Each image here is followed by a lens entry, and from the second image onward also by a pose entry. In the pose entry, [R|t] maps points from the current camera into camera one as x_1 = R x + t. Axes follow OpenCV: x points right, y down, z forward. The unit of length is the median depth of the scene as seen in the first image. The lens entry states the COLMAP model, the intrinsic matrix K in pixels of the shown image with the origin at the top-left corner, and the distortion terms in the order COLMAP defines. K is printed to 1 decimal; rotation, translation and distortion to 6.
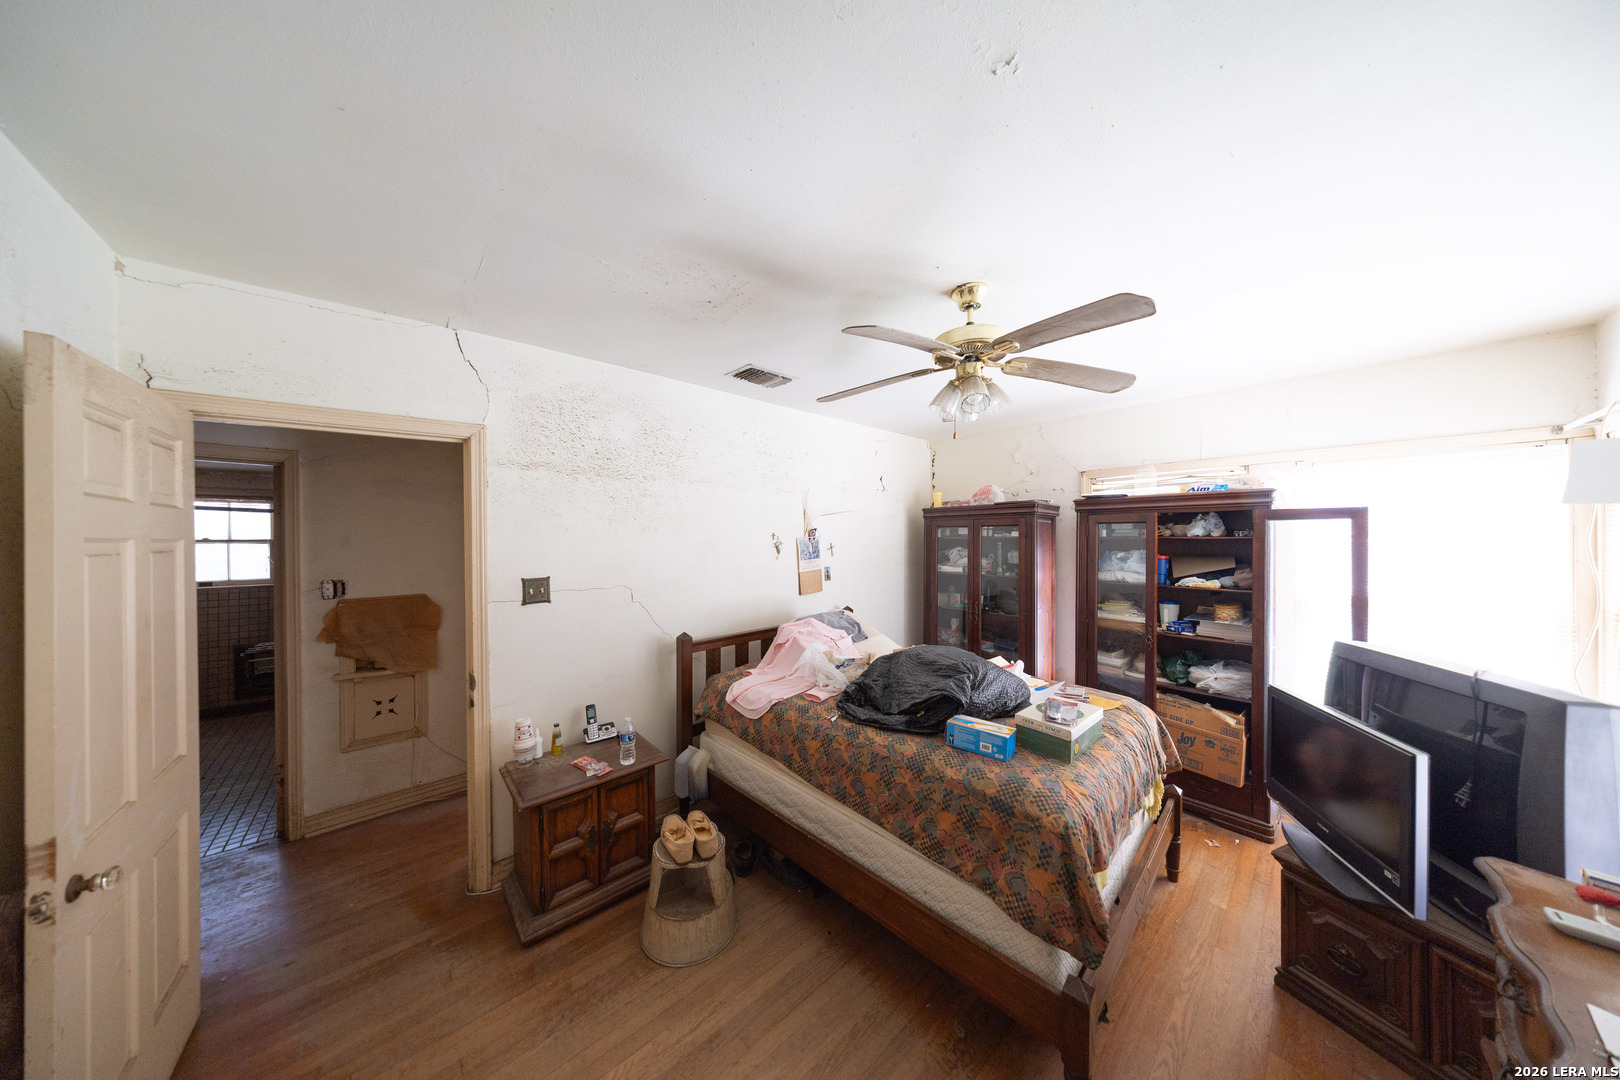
lens RADIAL K [[467.0, 0, 805.6], [0, 467.0, 538.9], [0, 0, 1]] dist [-0.004514, 0.000054]
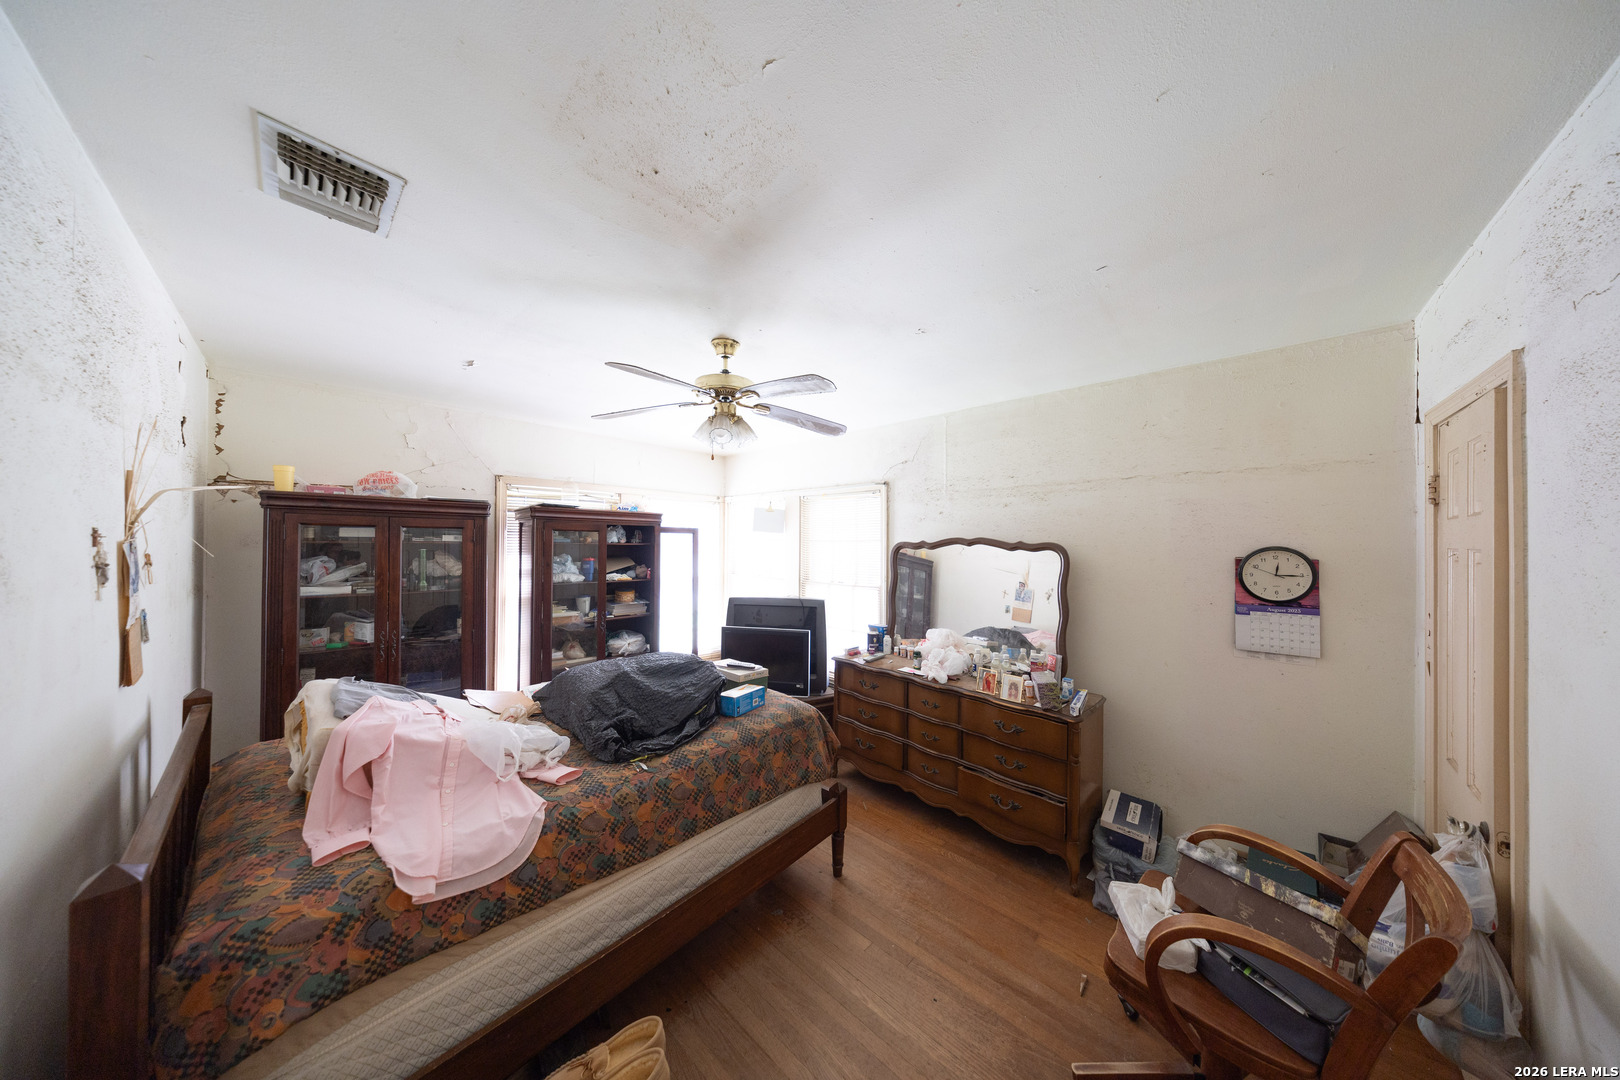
lens RADIAL K [[475.3, 0, 810.0], [0, 475.3, 540.0], [0, 0, 1]] dist [-0.016451, 0.000006]
pose [[-0.111004, 0.009695, 0.993773, -0.543983], [-0.005808, 0.999929, -0.010404, -0.002850], [-0.993803, -0.006927, -0.110940, 0.550359]]
